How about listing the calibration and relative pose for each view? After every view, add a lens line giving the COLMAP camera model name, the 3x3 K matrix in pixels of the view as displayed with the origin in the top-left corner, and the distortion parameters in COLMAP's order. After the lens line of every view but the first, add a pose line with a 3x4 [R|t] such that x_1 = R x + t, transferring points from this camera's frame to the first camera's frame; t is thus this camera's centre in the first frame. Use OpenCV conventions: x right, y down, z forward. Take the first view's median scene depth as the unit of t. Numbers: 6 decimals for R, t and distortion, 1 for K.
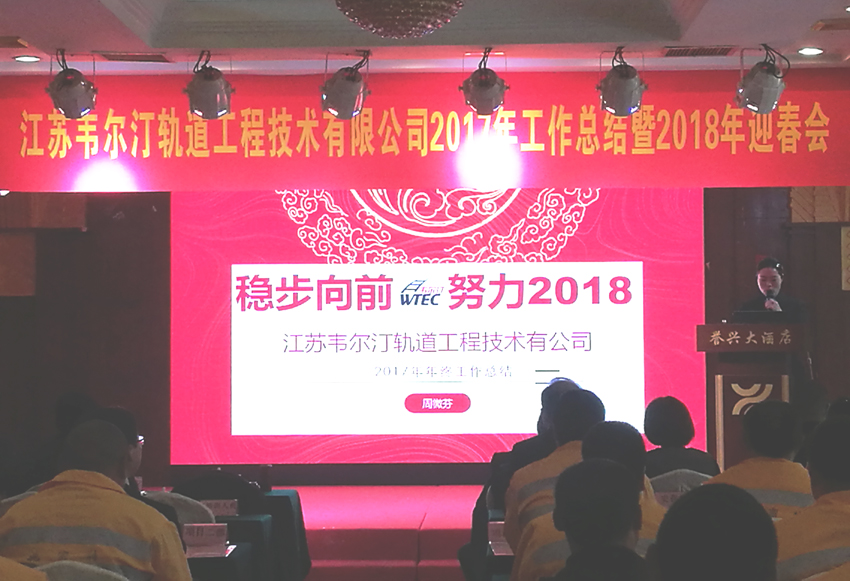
lens RADIAL K [[2170.7, 0, 438.0], [0, 2170.7, 268.5], [0, 0, 1]] dist [0.279685, 0.000000]
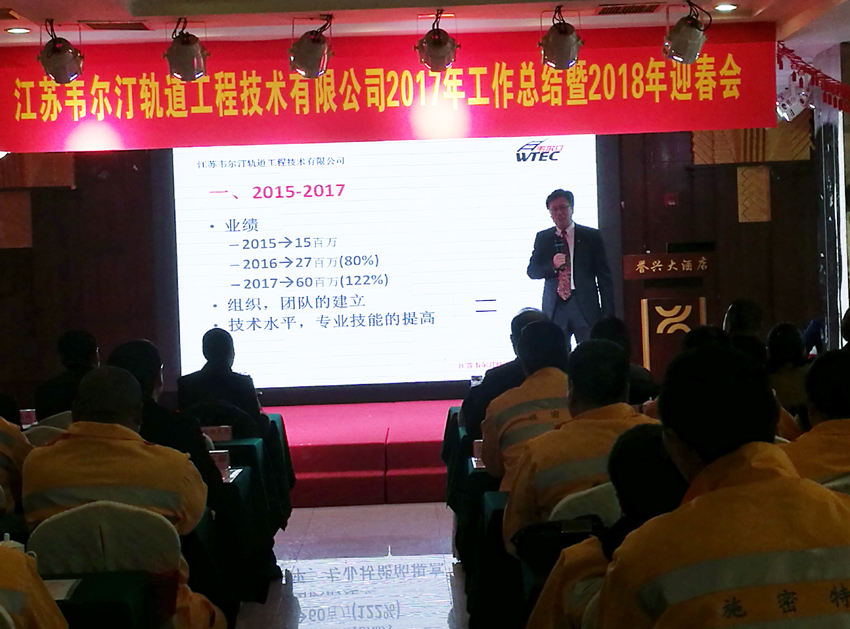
lens RADIAL K [[1734.1, 0, 433.6], [0, 1734.1, 321.2], [0, 0, 1]] dist [0.164686, 0.000000]
pose [[0.998406, -0.031649, 0.046735, -0.024941], [0.028762, 0.997712, 0.061189, 0.001678], [-0.048564, -0.059748, 0.997031, 0.104948]]
